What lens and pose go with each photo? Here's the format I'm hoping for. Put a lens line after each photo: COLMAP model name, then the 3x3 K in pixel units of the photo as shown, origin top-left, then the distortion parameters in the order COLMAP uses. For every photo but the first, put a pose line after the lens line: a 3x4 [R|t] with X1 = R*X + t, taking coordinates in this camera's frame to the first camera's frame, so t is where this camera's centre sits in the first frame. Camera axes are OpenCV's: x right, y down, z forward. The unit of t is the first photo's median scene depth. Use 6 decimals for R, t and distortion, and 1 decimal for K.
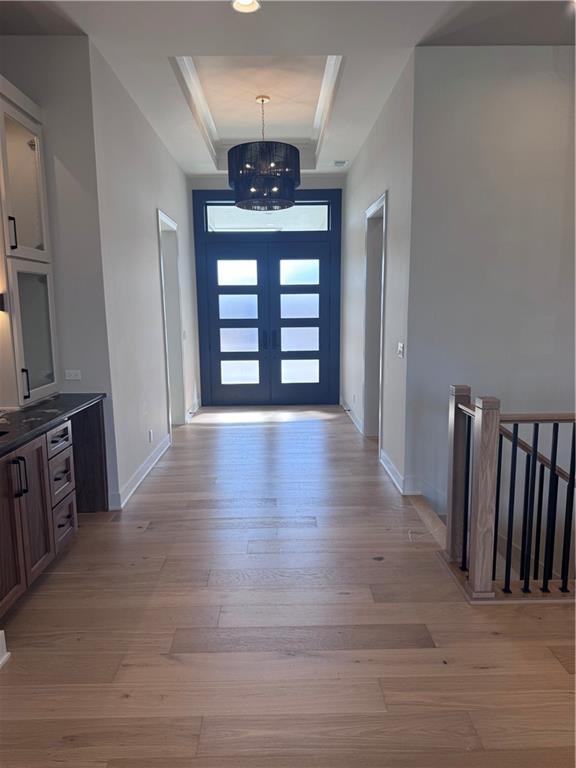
lens RADIAL K [[536.1, 0, 290.6], [0, 536.1, 388.2], [0, 0, 1]] dist [0.138617, -0.239864]
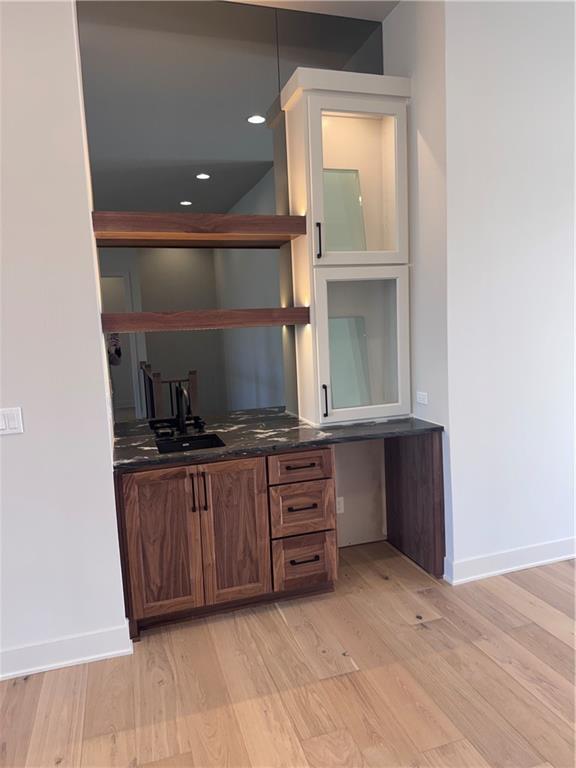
lens RADIAL K [[536.1, 0, 290.6], [0, 536.1, 388.2], [0, 0, 1]] dist [0.138617, -0.239864]
pose [[0.274357, 0.111486, -0.955144, 0.160312], [-0.103645, 0.990899, 0.085888, -0.043565], [0.956026, 0.075432, 0.283415, 0.288126]]
